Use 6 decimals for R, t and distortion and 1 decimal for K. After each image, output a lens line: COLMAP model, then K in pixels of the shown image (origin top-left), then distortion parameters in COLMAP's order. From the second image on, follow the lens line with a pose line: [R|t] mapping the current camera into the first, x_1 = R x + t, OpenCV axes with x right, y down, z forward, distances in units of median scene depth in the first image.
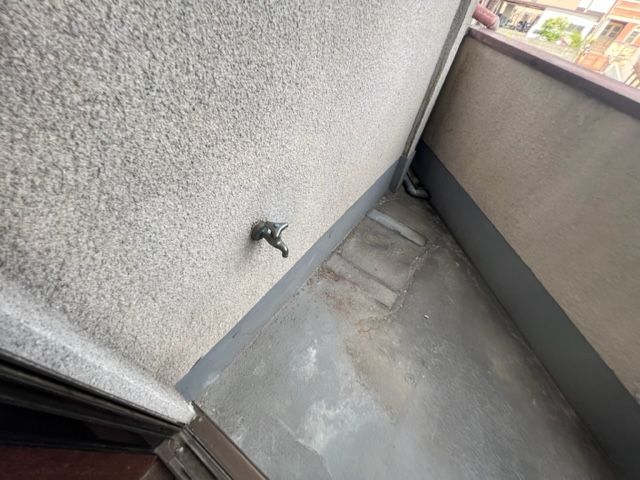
lens RADIAL K [[256.0, 0, 318.3], [0, 256.0, 237.9], [0, 0, 1]] dist [-0.007598, 0.000310]
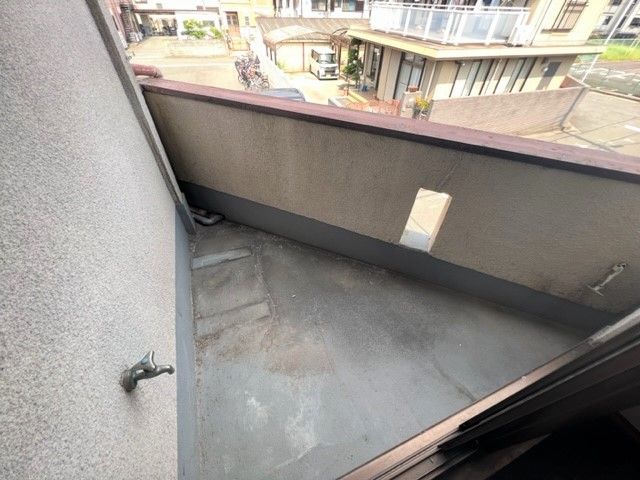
lens RADIAL K [[256.0, 0, 318.3], [0, 256.0, 237.9], [0, 0, 1]] dist [-0.007598, 0.000310]
pose [[0.543669, -0.641301, 0.541440, -0.008892], [0.652207, 0.728840, 0.208373, -0.082255], [-0.528253, 0.239845, 0.814508, -0.159832]]
